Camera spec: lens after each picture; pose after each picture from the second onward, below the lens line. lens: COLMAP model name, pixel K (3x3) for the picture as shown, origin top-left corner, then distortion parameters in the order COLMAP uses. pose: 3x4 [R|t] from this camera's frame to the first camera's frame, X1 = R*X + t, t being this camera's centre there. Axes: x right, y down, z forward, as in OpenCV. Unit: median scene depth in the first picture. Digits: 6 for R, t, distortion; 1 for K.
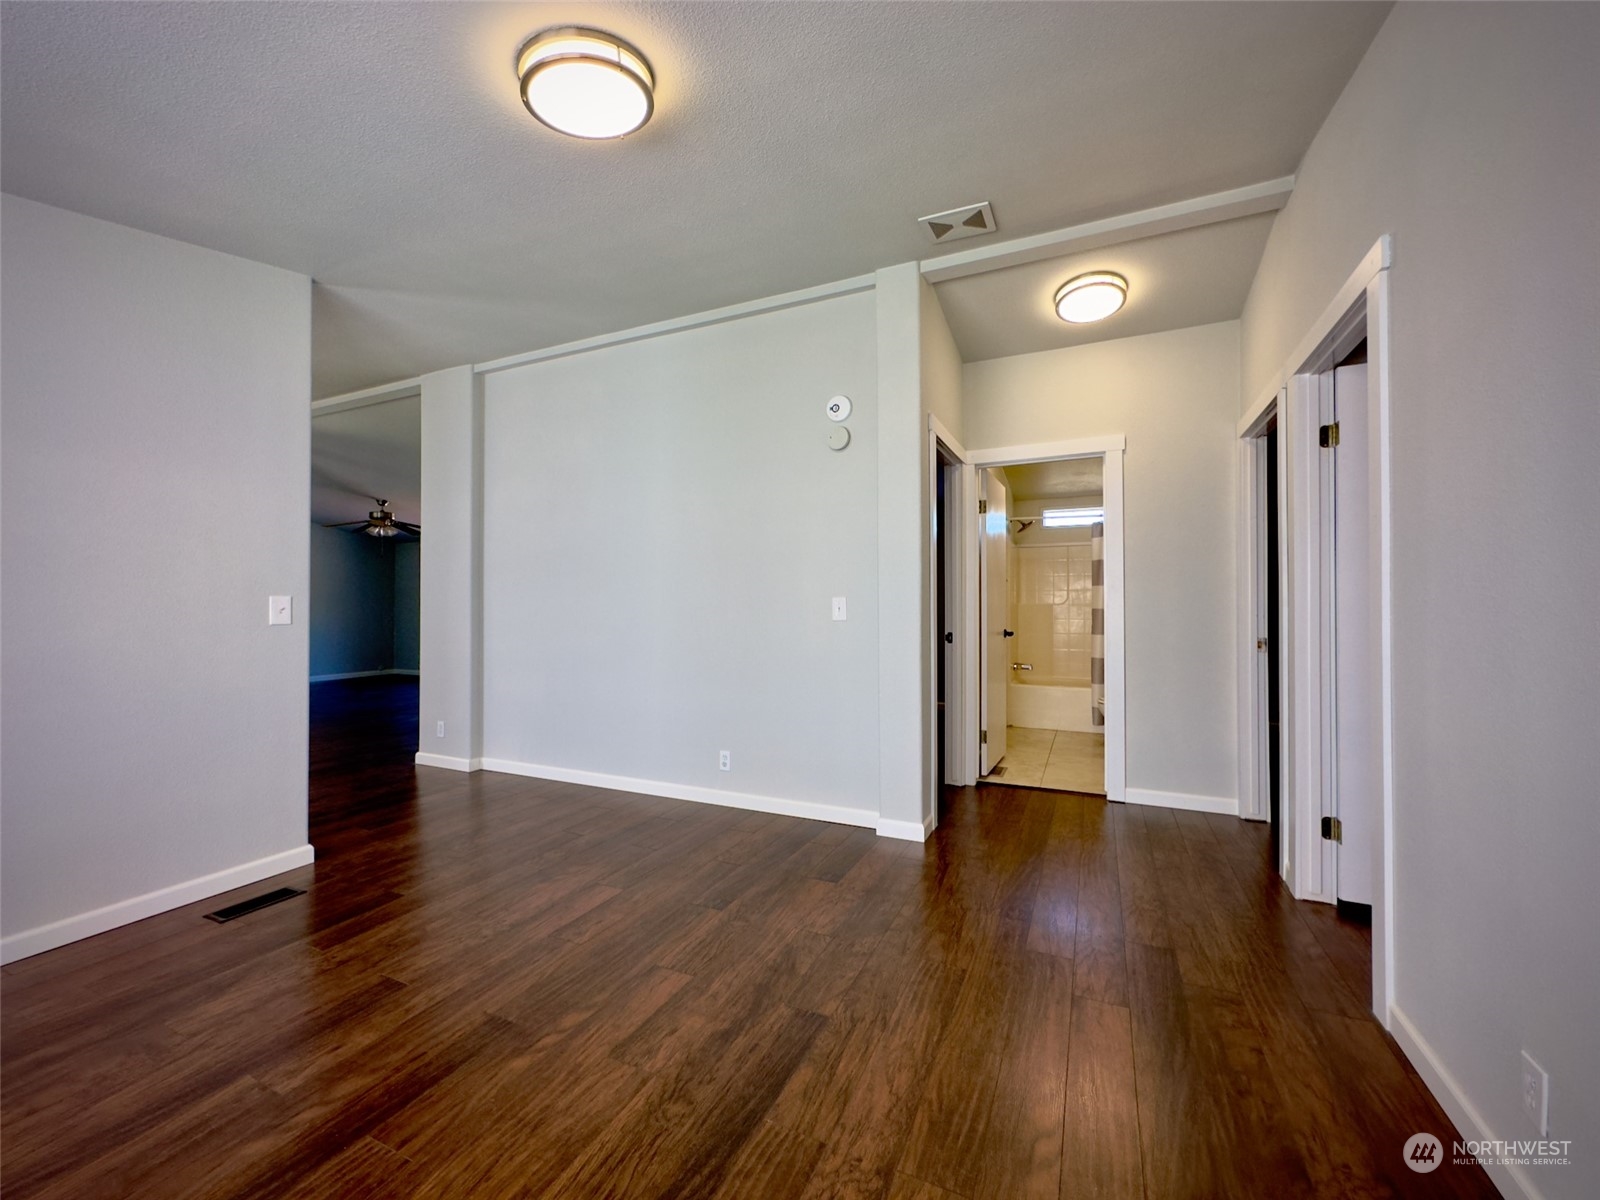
lens RADIAL K [[646.6, 0, 798.7], [0, 646.6, 601.3], [0, 0, 1]] dist [-0.000092, 0.000040]
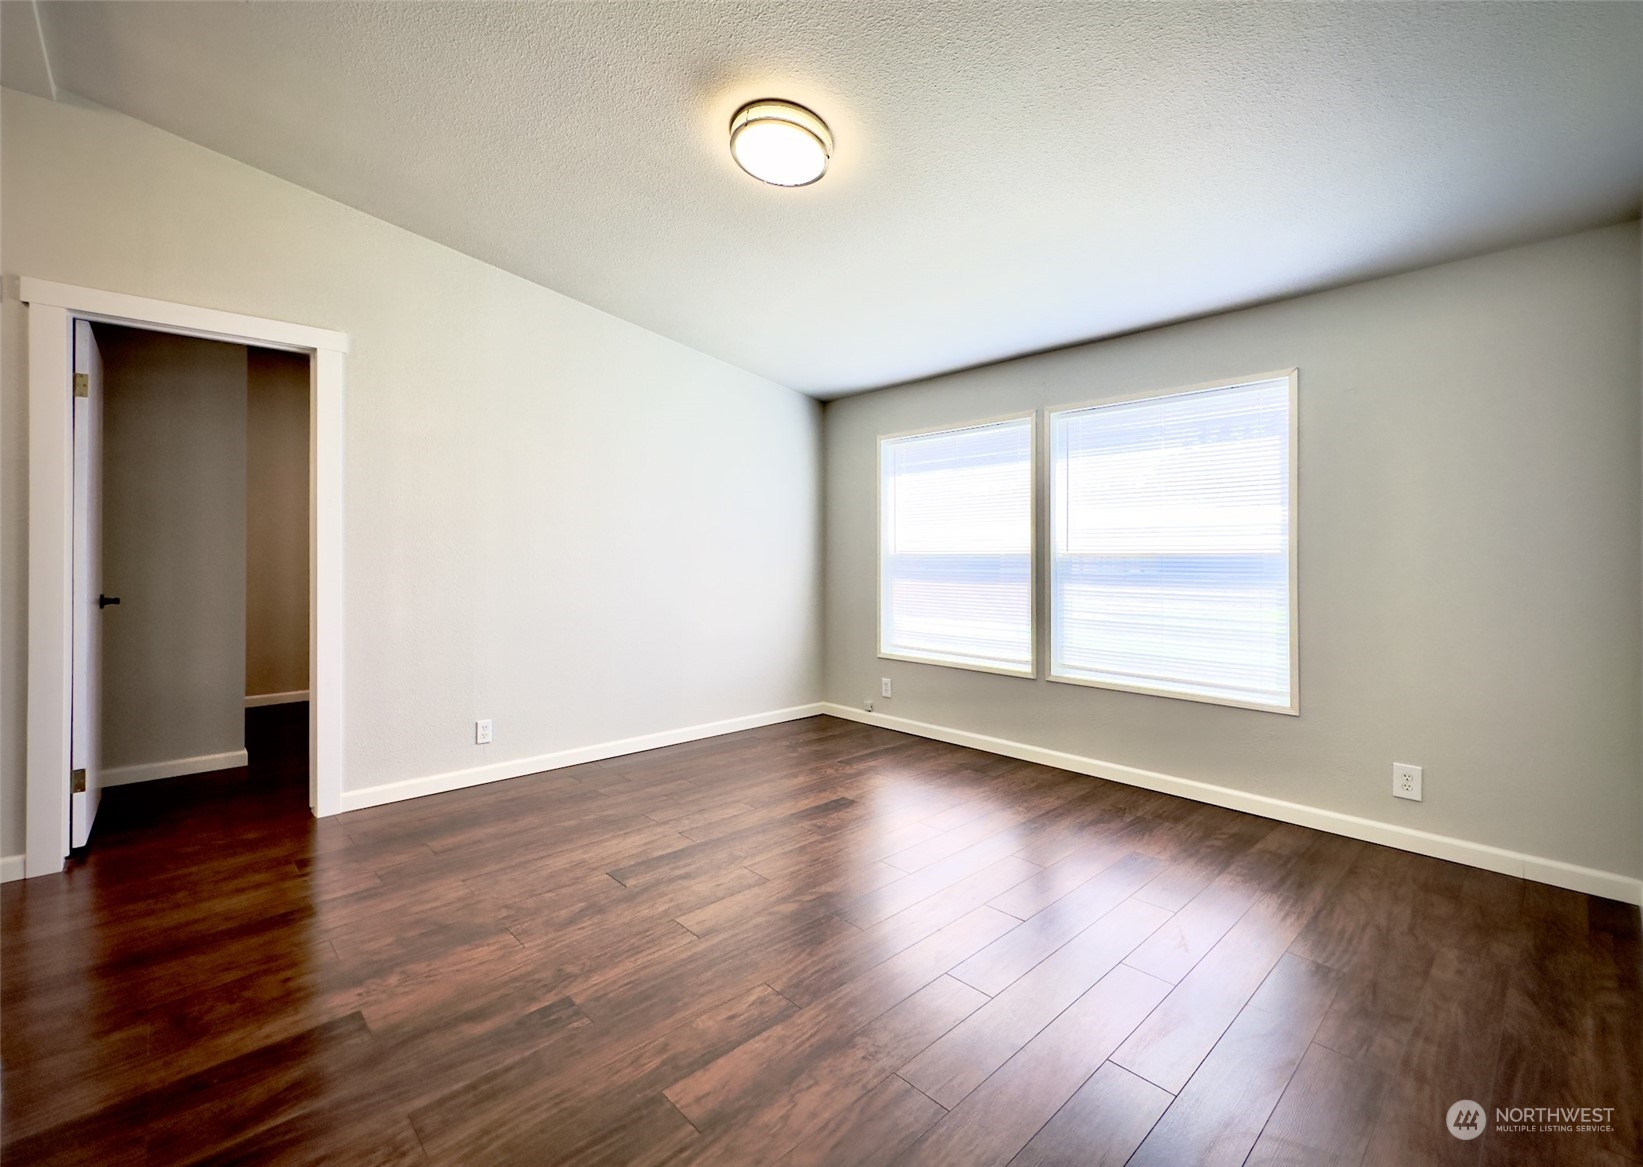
lens RADIAL K [[715.3, 0, 820.2], [0, 715.3, 573.5], [0, 0, 1]] dist [-0.000562, -0.000043]
pose [[-0.928902, -0.007402, 0.370251, -0.723745], [-0.002037, 0.999887, 0.014879, 0.015677], [-0.370320, 0.013067, -0.928813, 1.788910]]
